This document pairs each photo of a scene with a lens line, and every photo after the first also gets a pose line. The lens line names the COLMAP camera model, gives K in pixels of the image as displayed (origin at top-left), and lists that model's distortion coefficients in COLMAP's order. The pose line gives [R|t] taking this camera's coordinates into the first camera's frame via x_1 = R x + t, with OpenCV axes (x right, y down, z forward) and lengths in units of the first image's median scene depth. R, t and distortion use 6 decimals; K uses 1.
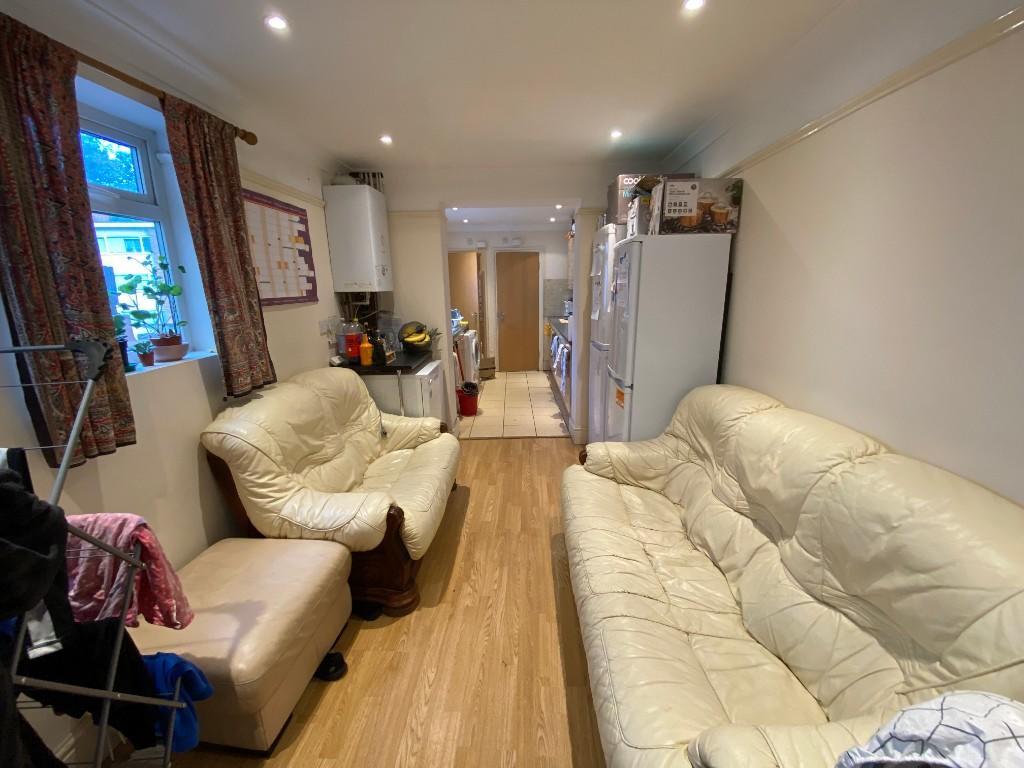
lens RADIAL K [[412.4, 0, 514.2], [0, 412.4, 386.1], [0, 0, 1]] dist [0.000679, 0.000002]
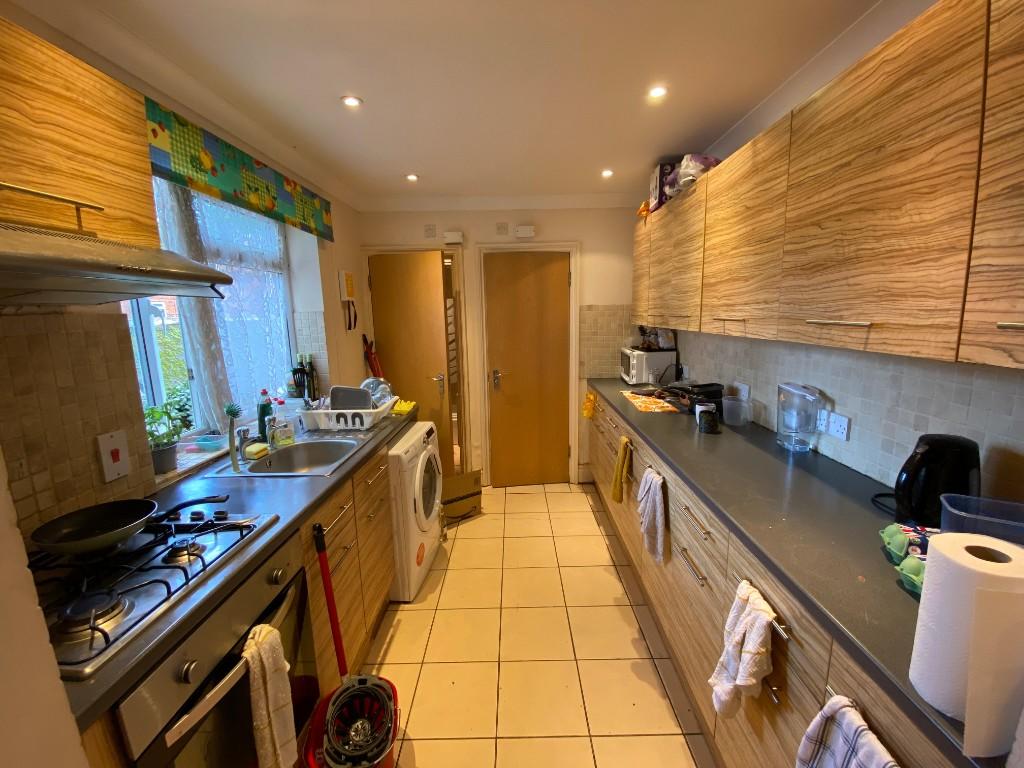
lens RADIAL K [[412.4, 0, 514.1], [0, 412.4, 380.7], [0, 0, 1]] dist [0.000679, 0.000002]
pose [[0.999968, -0.003887, -0.006946, -0.004630], [0.003299, 0.996566, -0.082739, -0.130341], [0.007244, 0.082714, 0.996547, 0.520884]]
